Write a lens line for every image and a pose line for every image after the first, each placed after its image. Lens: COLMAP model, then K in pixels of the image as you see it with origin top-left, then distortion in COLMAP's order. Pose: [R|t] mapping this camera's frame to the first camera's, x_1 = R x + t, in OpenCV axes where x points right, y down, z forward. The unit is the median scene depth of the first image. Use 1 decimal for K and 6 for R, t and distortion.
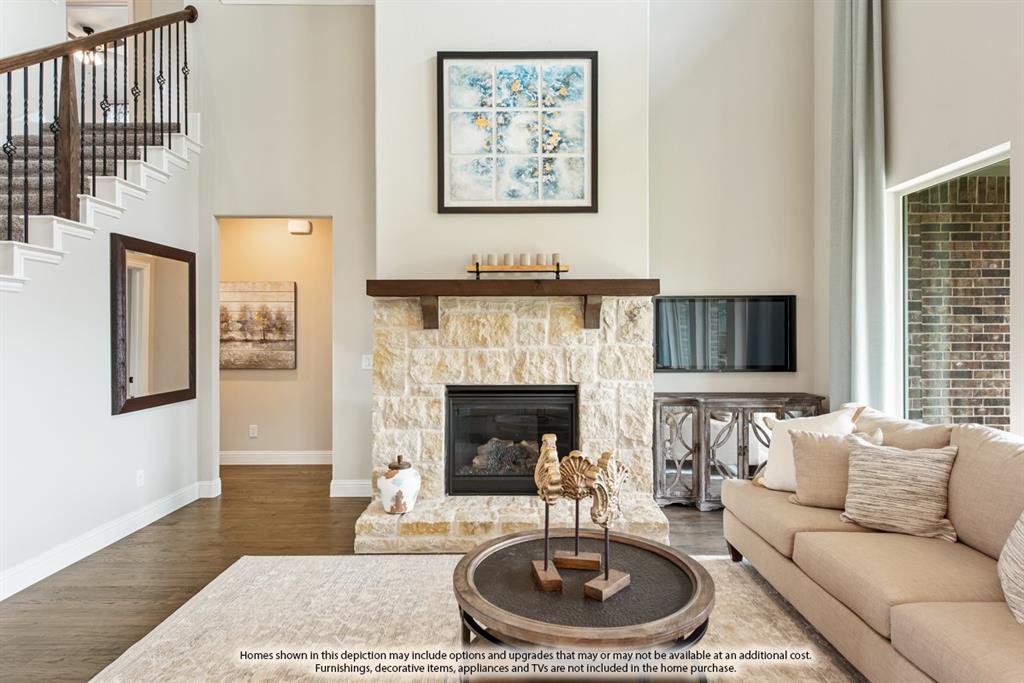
lens RADIAL K [[579.0, 0, 468.3], [0, 579.0, 333.9], [0, 0, 1]] dist [0.024866, -0.005684]
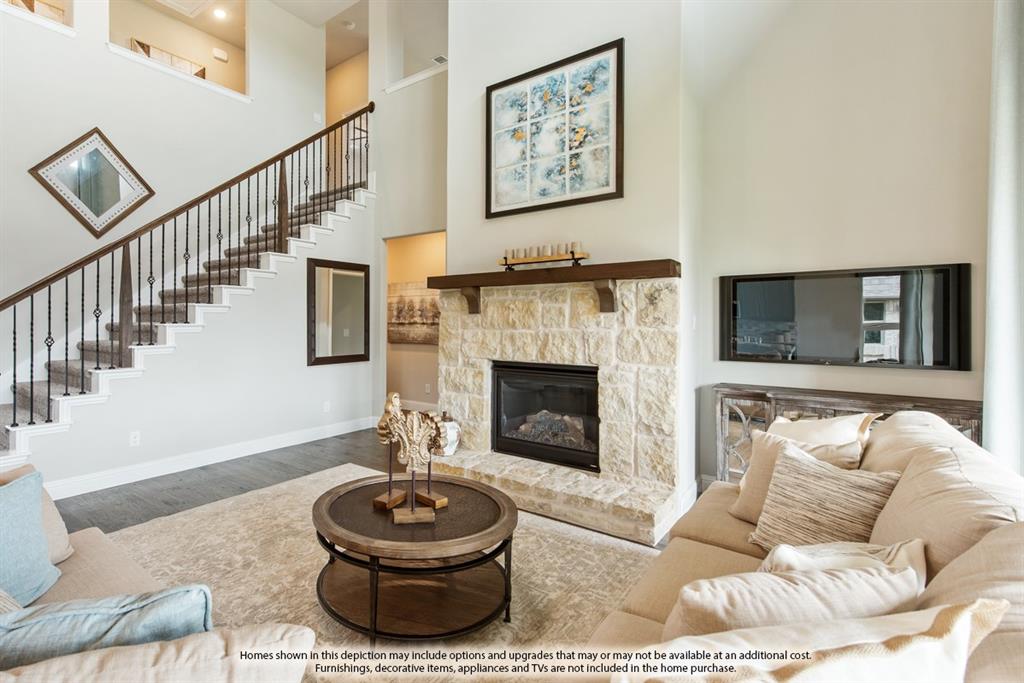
lens RADIAL K [[532.6, 0, 474.2], [0, 532.6, 321.9], [0, 0, 1]] dist [0.018166, -0.000718]
pose [[0.754382, 0.002011, -0.656433, 0.657188], [-0.003395, 0.999994, -0.000838, 0.009589], [0.656427, 0.002860, 0.754384, 0.135400]]
